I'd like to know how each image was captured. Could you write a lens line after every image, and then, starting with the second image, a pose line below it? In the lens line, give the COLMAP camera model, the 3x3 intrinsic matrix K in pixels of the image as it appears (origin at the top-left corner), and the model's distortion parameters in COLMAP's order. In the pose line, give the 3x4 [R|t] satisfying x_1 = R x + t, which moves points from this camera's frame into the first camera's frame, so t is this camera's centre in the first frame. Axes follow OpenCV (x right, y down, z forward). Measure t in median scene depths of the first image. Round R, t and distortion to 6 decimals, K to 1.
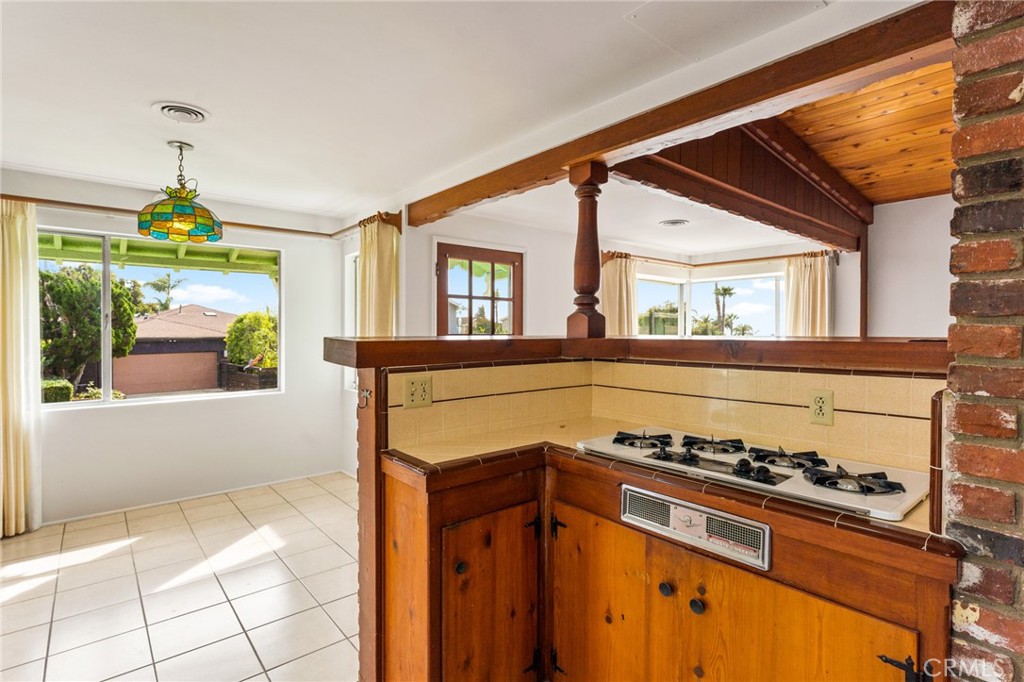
lens RADIAL K [[500.4, 0, 508.6], [0, 500.4, 335.6], [0, 0, 1]] dist [-0.004487, -0.000030]
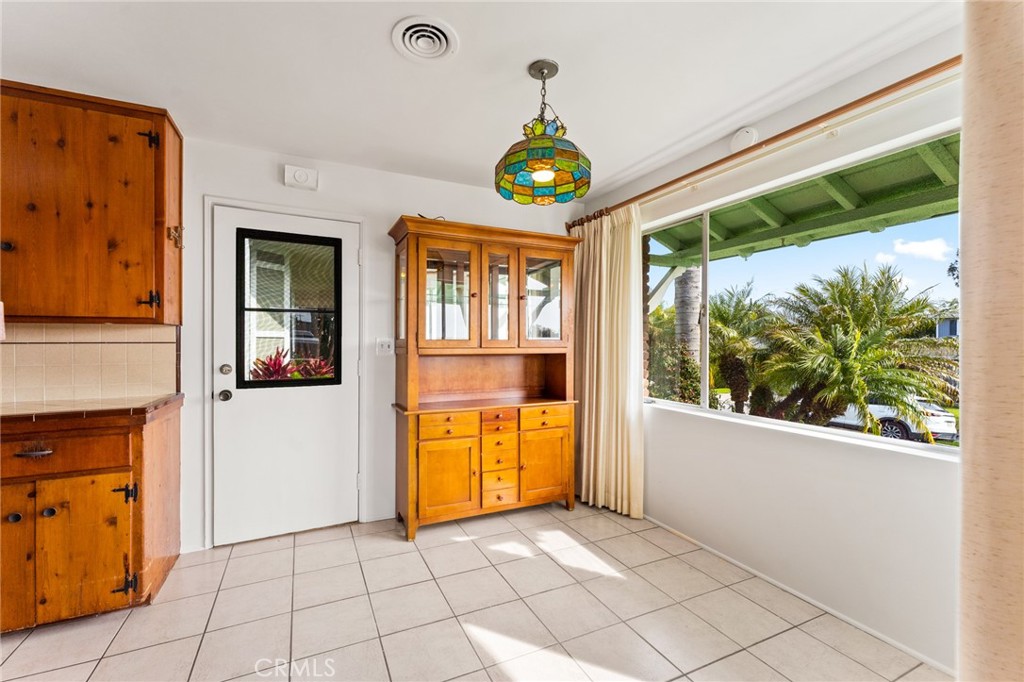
lens RADIAL K [[413.7, 0, 509.7], [0, 413.7, 346.1], [0, 0, 1]] dist [0.000467, 0.000159]
pose [[-0.268574, 0.009928, -0.963208, -0.060095], [-0.011229, 0.999847, 0.013437, 0.031051], [0.963193, 0.014424, -0.268422, 1.325862]]
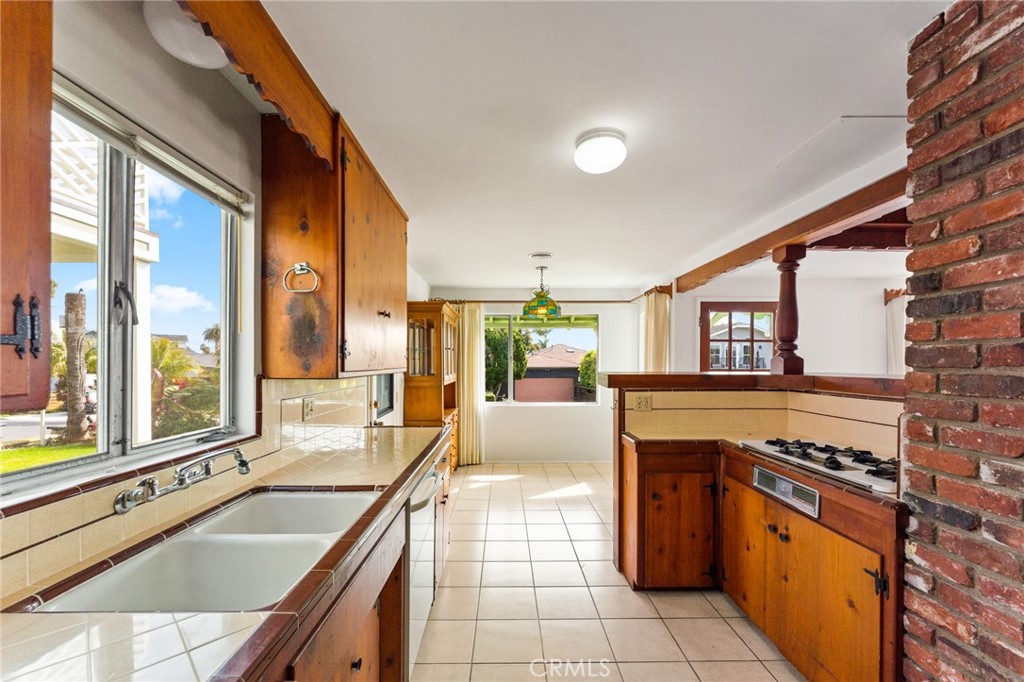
lens RADIAL K [[421.6, 0, 509.0], [0, 421.6, 364.3], [0, 0, 1]] dist [0.000965, 0.000006]
pose [[0.774234, 0.003542, -0.632889, 0.305515], [-0.007052, 0.999971, -0.003030, -0.014044], [0.632860, 0.006809, 0.774237, -0.367960]]
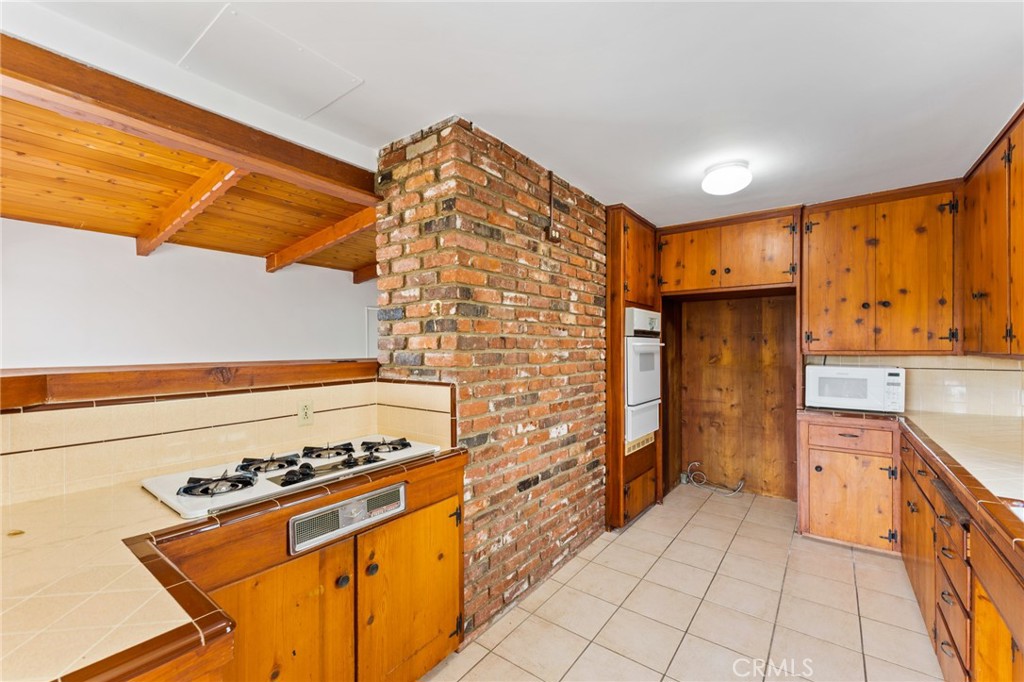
lens RADIAL K [[425.6, 0, 504.4], [0, 425.6, 351.4], [0, 0, 1]] dist [-0.000064, 0.000044]
pose [[-0.215935, -0.009960, 0.976357, -0.428103], [0.014404, 0.999807, 0.013385, -0.022104], [-0.976301, 0.016954, -0.215750, 0.488344]]
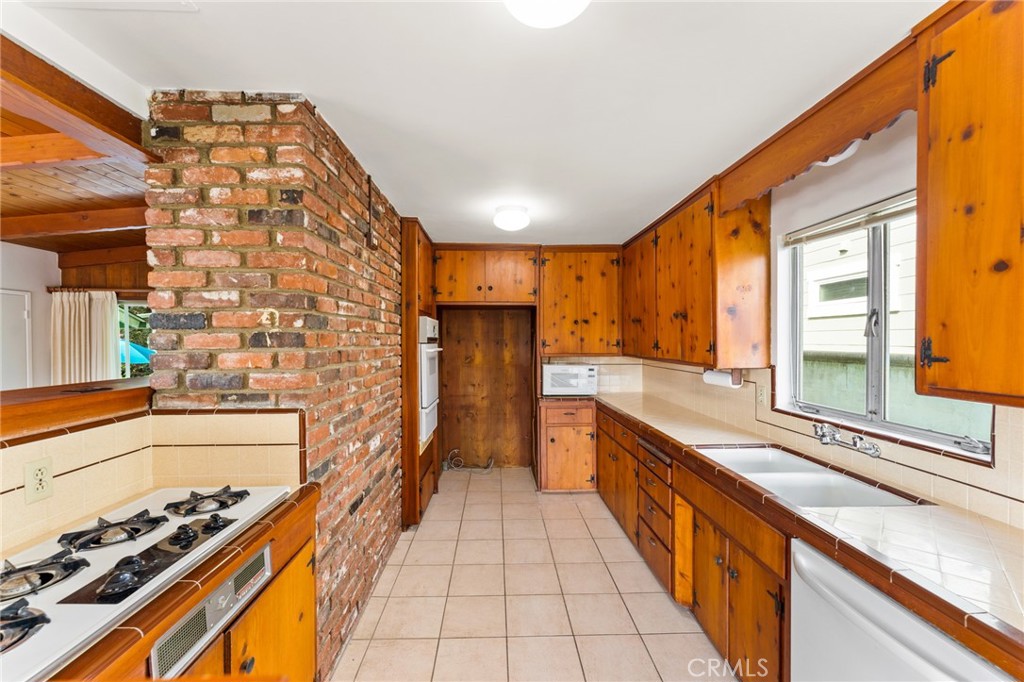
lens RADIAL K [[413.7, 0, 509.7], [0, 413.7, 346.1], [0, 0, 1]] dist [0.000467, 0.000159]
pose [[-0.786463, -0.007864, 0.617588, -0.299204], [0.008181, 0.999699, 0.023147, -0.064399], [-0.617584, 0.023257, -0.786161, 0.717908]]
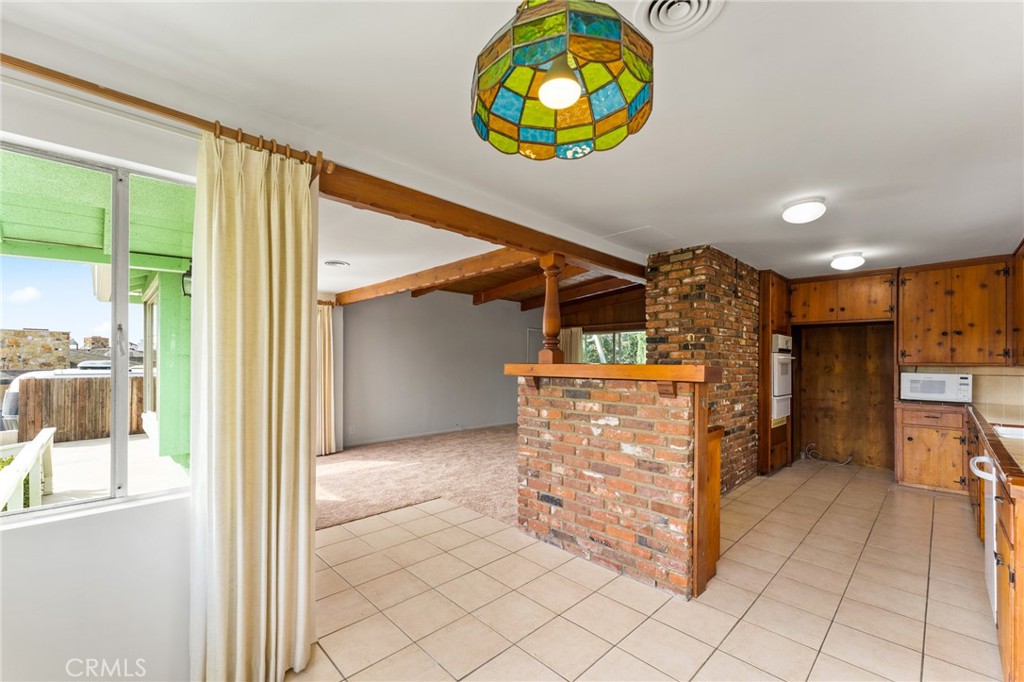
lens RADIAL K [[420.7, 0, 506.1], [0, 420.7, 360.6], [0, 0, 1]] dist [0.000687, 0.000465]
pose [[-0.068723, 0.000726, 0.997635, -1.170592], [0.004274, 0.999991, -0.000433, -0.010521], [-0.997627, 0.004234, -0.068726, 1.260907]]
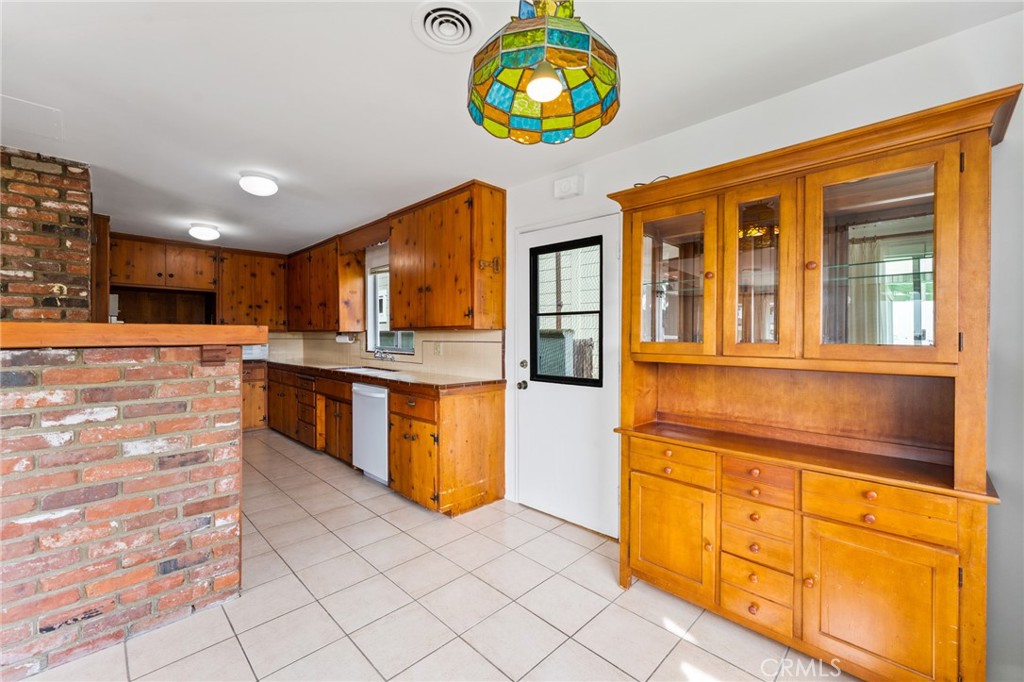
lens RADIAL K [[415.6, 0, 508.1], [0, 415.6, 337.3], [0, 0, 1]] dist [-0.000979, -0.000062]
pose [[-0.996391, -0.002908, -0.084828, -0.700073], [-0.004154, 0.999886, 0.014523, 0.009916], [0.084776, 0.014823, -0.996290, 1.646127]]
